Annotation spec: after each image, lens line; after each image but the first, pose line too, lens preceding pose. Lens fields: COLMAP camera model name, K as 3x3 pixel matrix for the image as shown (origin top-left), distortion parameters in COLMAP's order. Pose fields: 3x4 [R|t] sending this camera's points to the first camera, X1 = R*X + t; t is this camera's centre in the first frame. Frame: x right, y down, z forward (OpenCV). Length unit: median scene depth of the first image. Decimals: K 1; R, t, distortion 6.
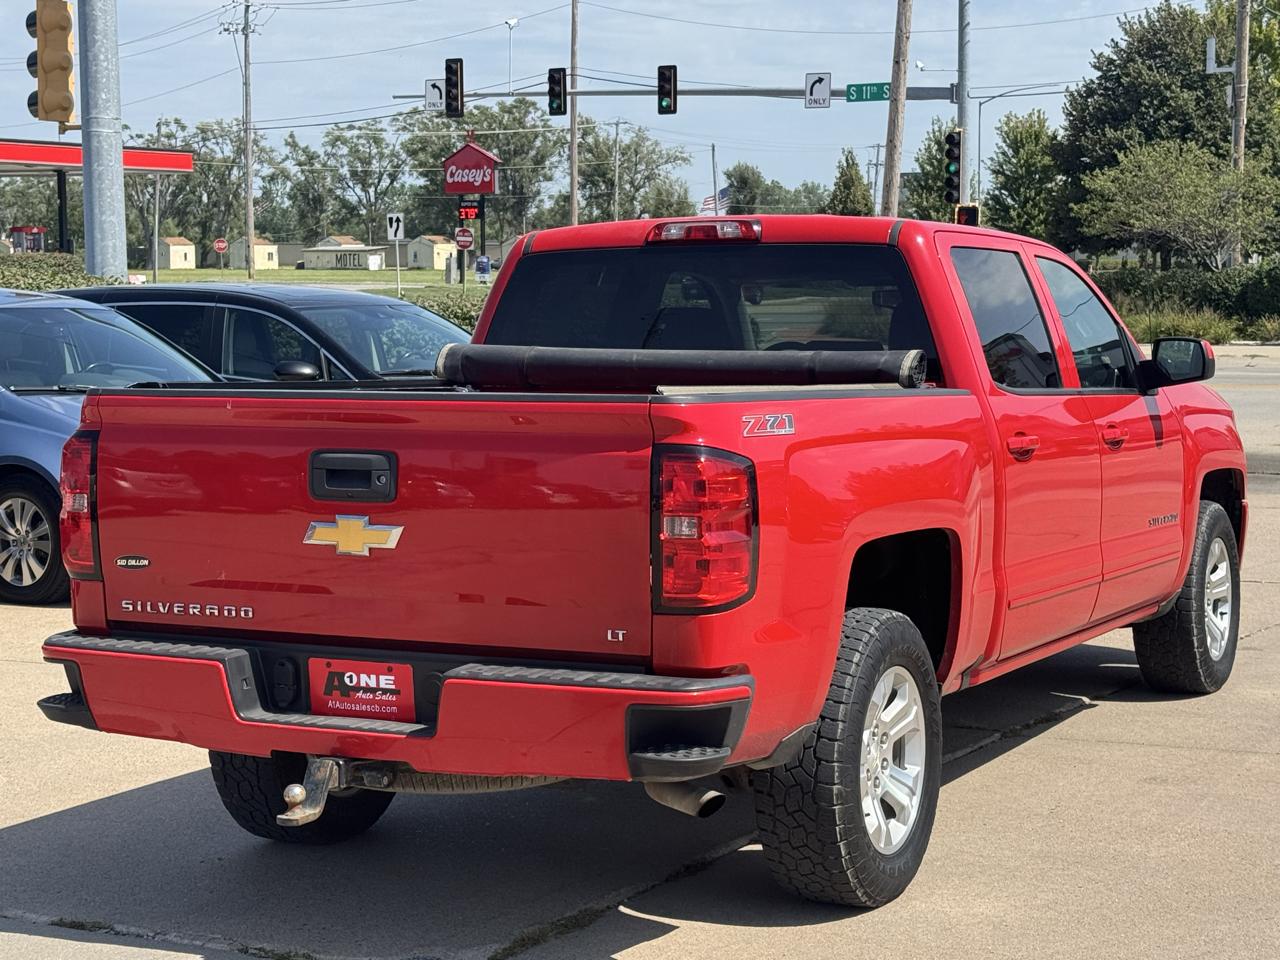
lens RADIAL K [[2333.9, 0, 640.0], [0, 2333.9, 480.0], [0, 0, 1]] dist [0.146624, 0.287486]
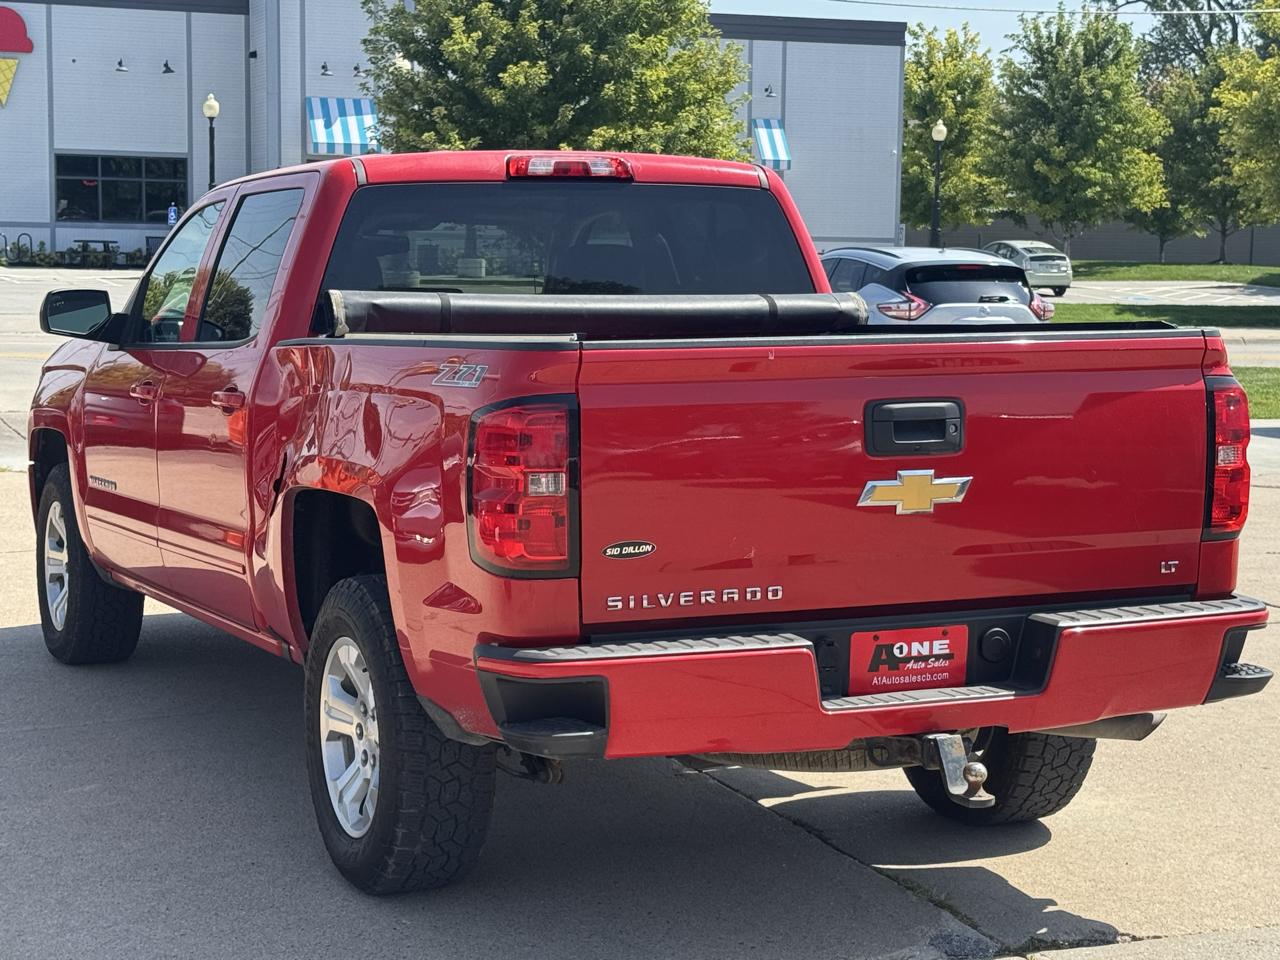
lens RADIAL K [[2465.0, 0, 640.0], [0, 2465.0, 480.0], [0, 0, 1]] dist [-0.035238, 1.259525]
pose [[0.632473, -0.065385, 0.771818, -0.716029], [0.056019, 0.997683, 0.038615, -0.018603], [-0.772554, 0.018814, 0.634670, 0.360649]]
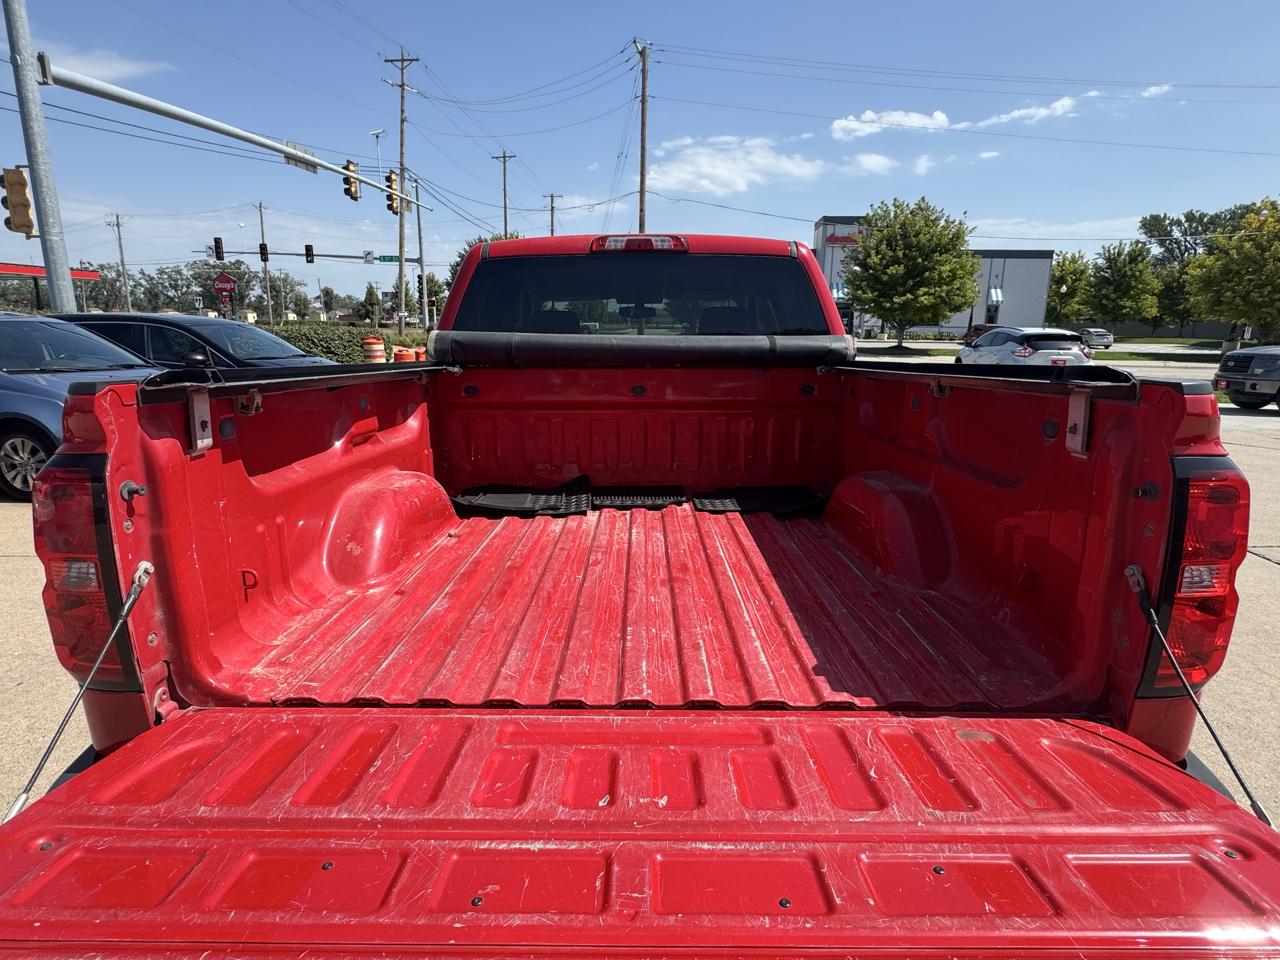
lens RADIAL K [[688.7, 0, 640.0], [0, 688.7, 480.0], [0, 0, 1]] dist [0.003140, -0.001921]
pose [[0.894723, -0.085701, 0.438321, -0.152317], [0.027899, 0.990225, 0.136661, -0.028226], [-0.445748, -0.110045, 0.888368, 0.643253]]
